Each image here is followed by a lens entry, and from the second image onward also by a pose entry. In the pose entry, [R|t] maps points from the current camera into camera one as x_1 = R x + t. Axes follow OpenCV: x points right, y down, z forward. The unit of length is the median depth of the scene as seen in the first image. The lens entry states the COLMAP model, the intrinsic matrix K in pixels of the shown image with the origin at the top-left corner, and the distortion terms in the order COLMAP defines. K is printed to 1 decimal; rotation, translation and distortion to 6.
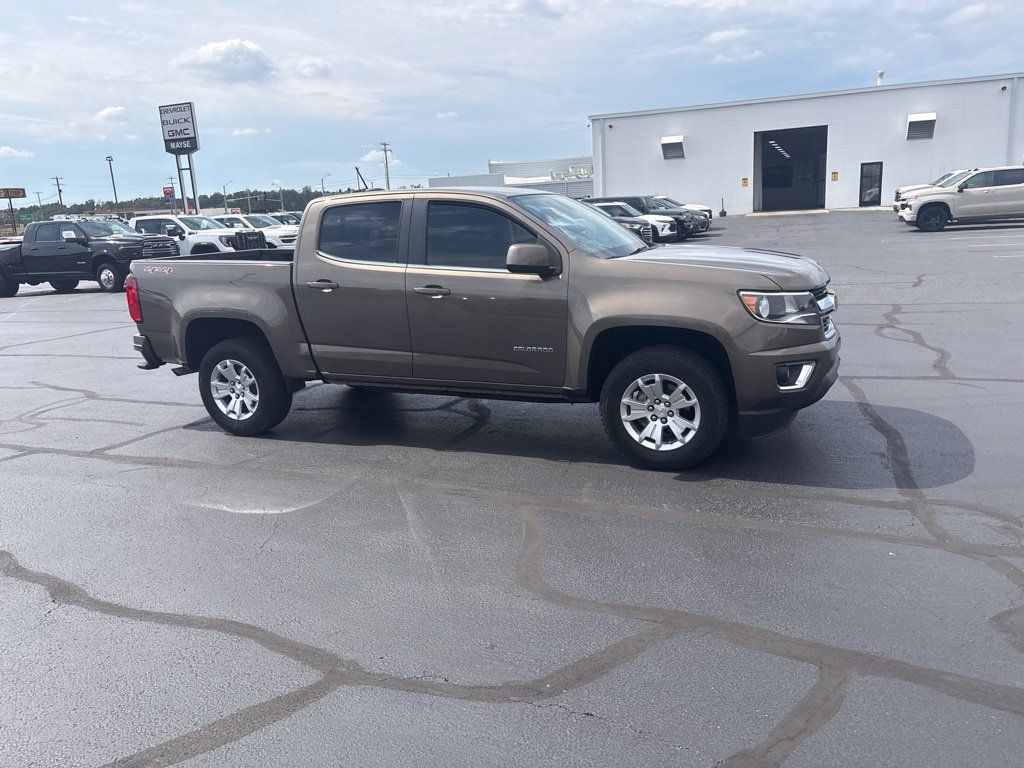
lens RADIAL K [[784.5, 0, 512.4], [0, 784.5, 385.3], [0, 0, 1]] dist [0.044648, -0.027867]
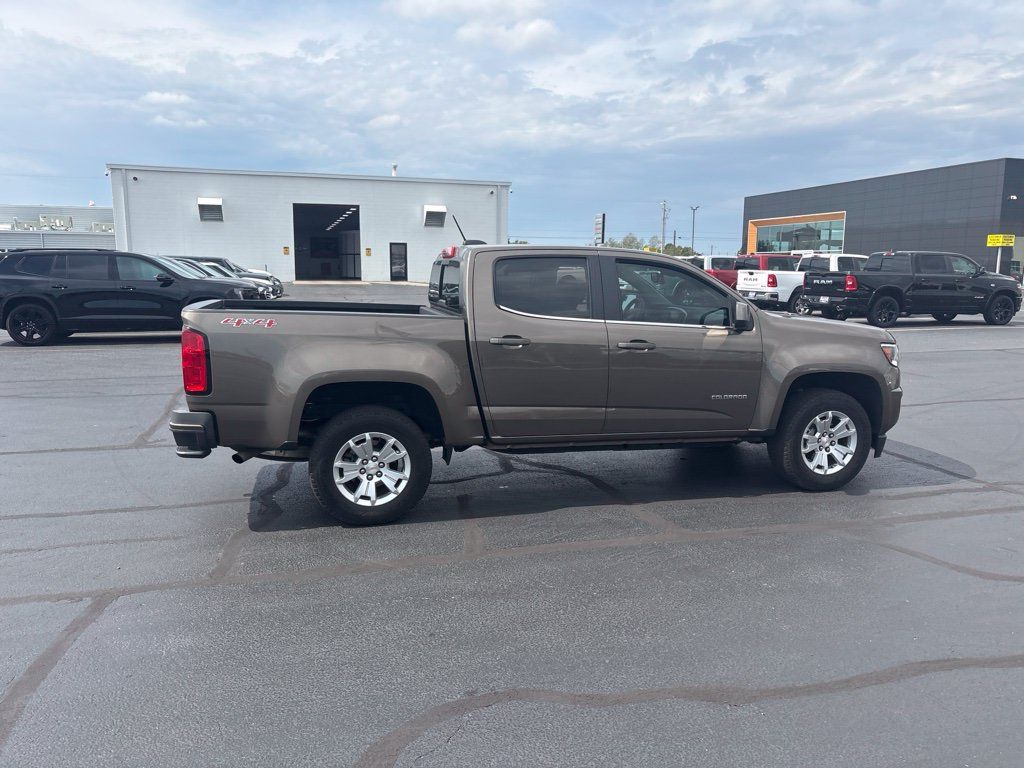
lens RADIAL K [[778.2, 0, 516.3], [0, 778.2, 400.3], [0, 0, 1]] dist [0.042350, -0.035394]
pose [[0.781158, -0.046500, 0.622600, -0.223796], [0.086897, 0.995614, -0.034667, -0.007426], [-0.618257, 0.081183, 0.781772, 0.081807]]
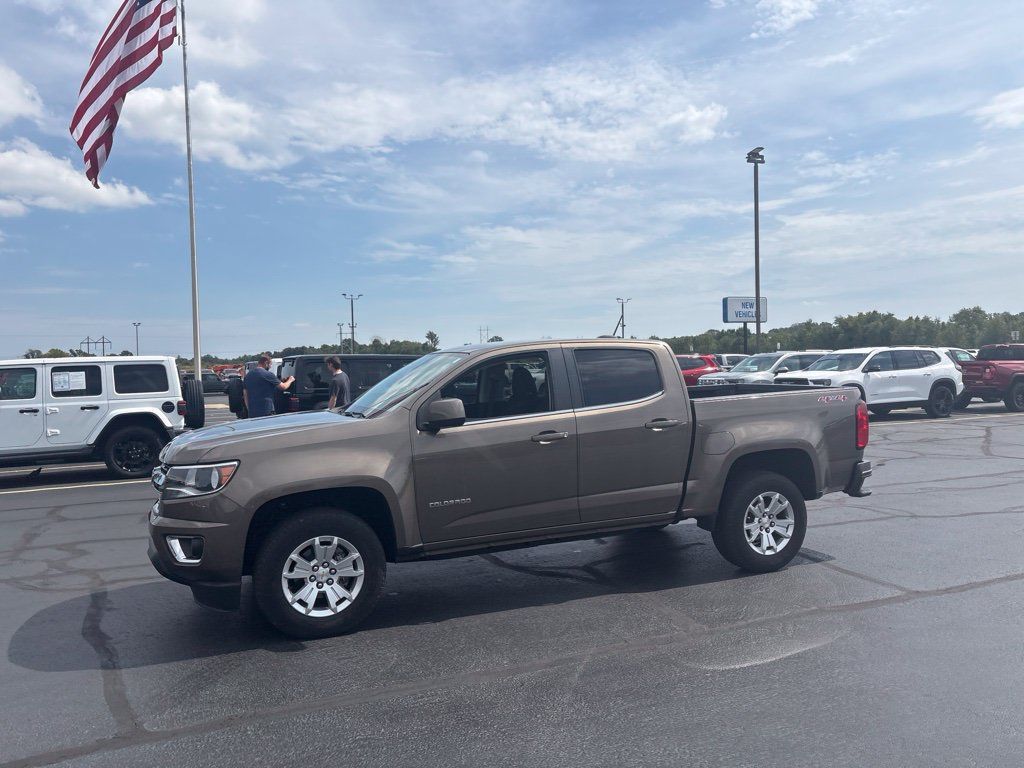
lens RADIAL K [[784.4, 0, 519.5], [0, 784.4, 386.6], [0, 0, 1]] dist [0.036523, -0.025134]
pose [[-0.690042, 0.091724, -0.717934, 0.203592], [-0.100289, 0.970251, 0.220353, -0.124144], [0.716787, 0.224053, -0.660315, 0.502380]]
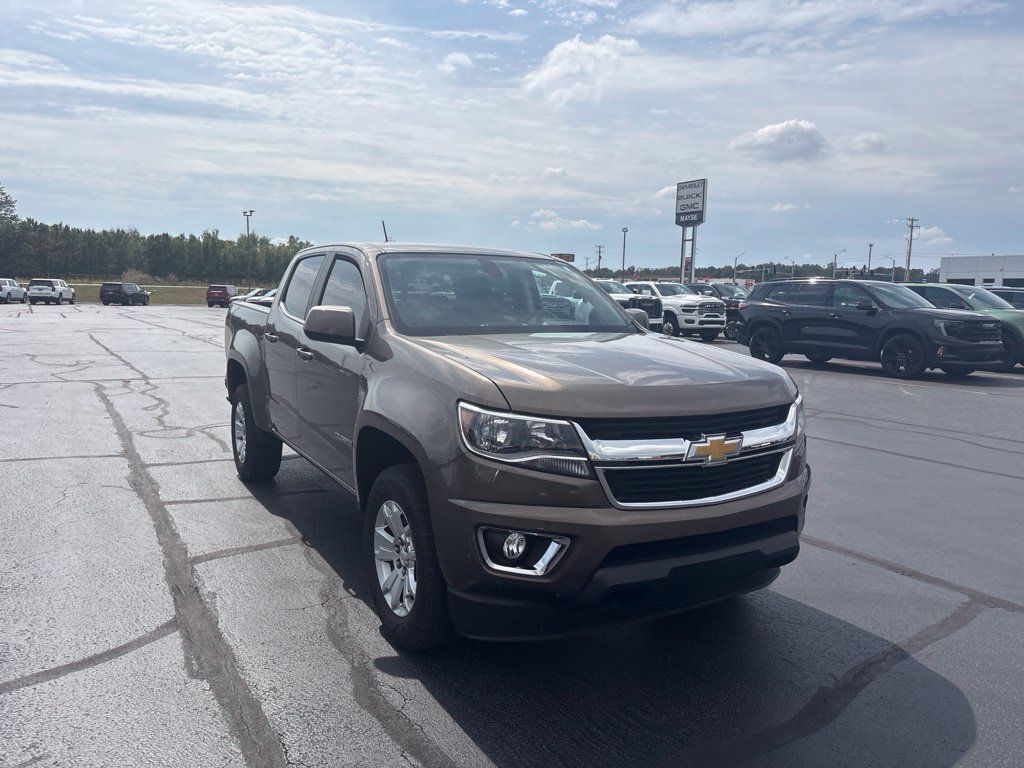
lens RADIAL K [[784.4, 0, 519.5], [0, 784.4, 386.6], [0, 0, 1]] dist [0.036523, -0.025134]
pose [[0.803173, 0.139737, -0.579126, 0.157586], [-0.189471, 0.981544, -0.025936, -0.028447], [0.564813, 0.130559, 0.814825, 0.110604]]
